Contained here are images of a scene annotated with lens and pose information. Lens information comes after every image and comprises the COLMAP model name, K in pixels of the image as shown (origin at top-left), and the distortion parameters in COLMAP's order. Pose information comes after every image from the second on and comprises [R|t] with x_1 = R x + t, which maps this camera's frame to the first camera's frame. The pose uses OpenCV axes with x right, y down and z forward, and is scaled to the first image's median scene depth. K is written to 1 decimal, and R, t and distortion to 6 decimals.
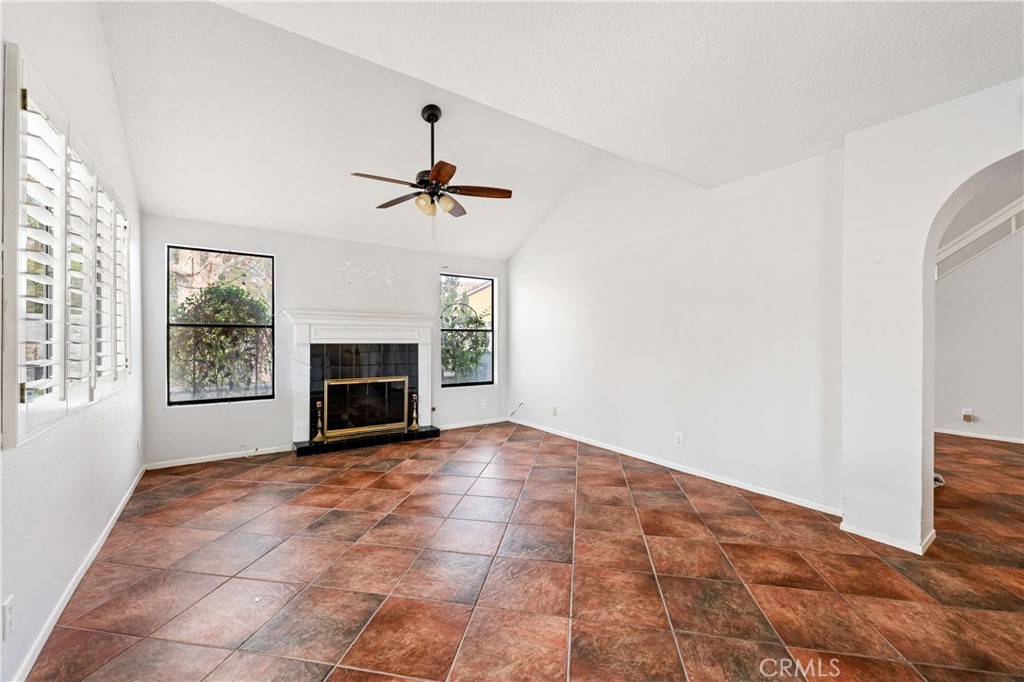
lens RADIAL K [[414.1, 0, 514.7], [0, 414.1, 339.0], [0, 0, 1]] dist [0.002669, -0.000029]
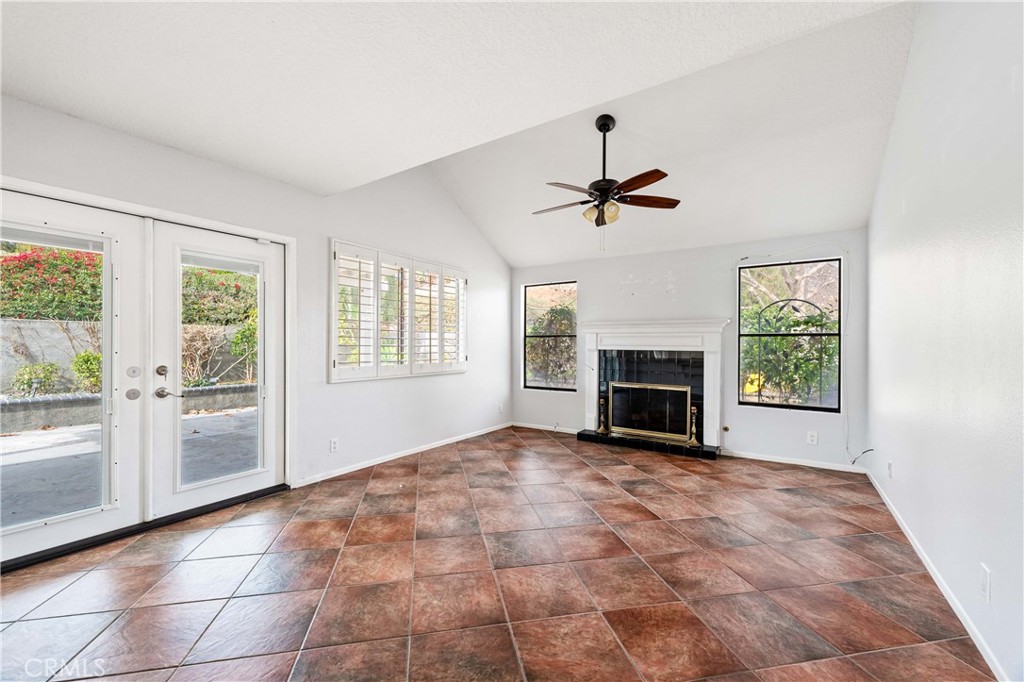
lens RADIAL K [[414.1, 0, 503.5], [0, 414.1, 346.1], [0, 0, 1]] dist [0.002669, -0.000029]
pose [[0.353126, 0.000290, -0.935576, 0.506964], [-0.007747, 0.999967, -0.002614, 0.006531], [0.935544, 0.008171, 0.353117, 0.317418]]
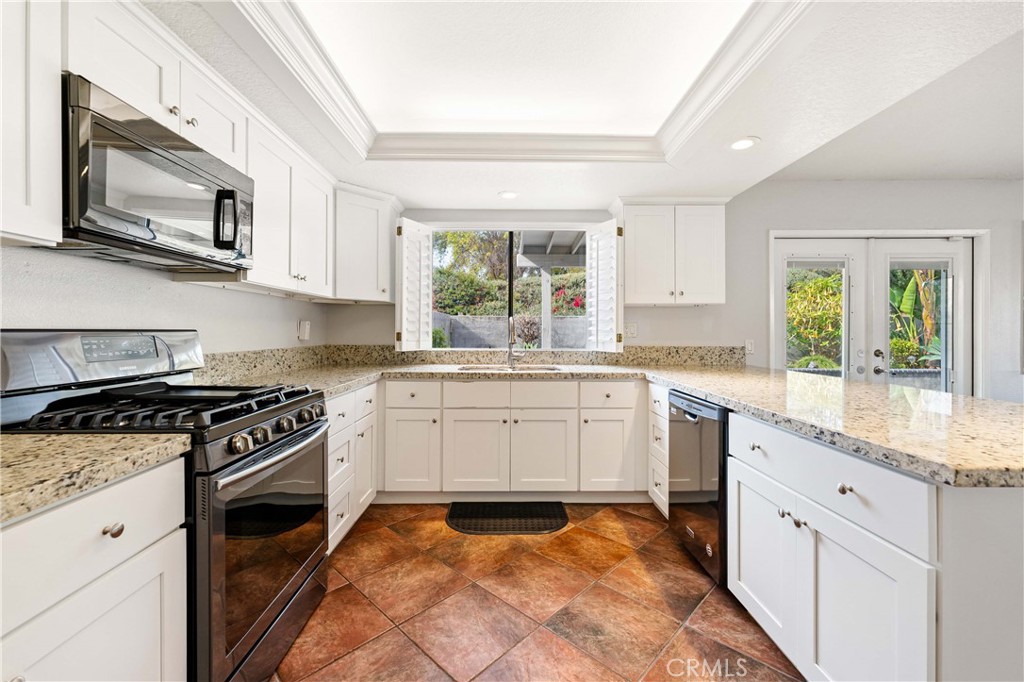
lens RADIAL K [[414.1, 0, 513.5], [0, 414.1, 331.1], [0, 0, 1]] dist [0.002669, -0.000029]
pose [[-0.565747, -0.005315, -0.824562, 0.800657], [-0.008680, 0.999962, -0.000490, 0.008718], [0.824533, 0.006880, -0.565772, -0.052655]]
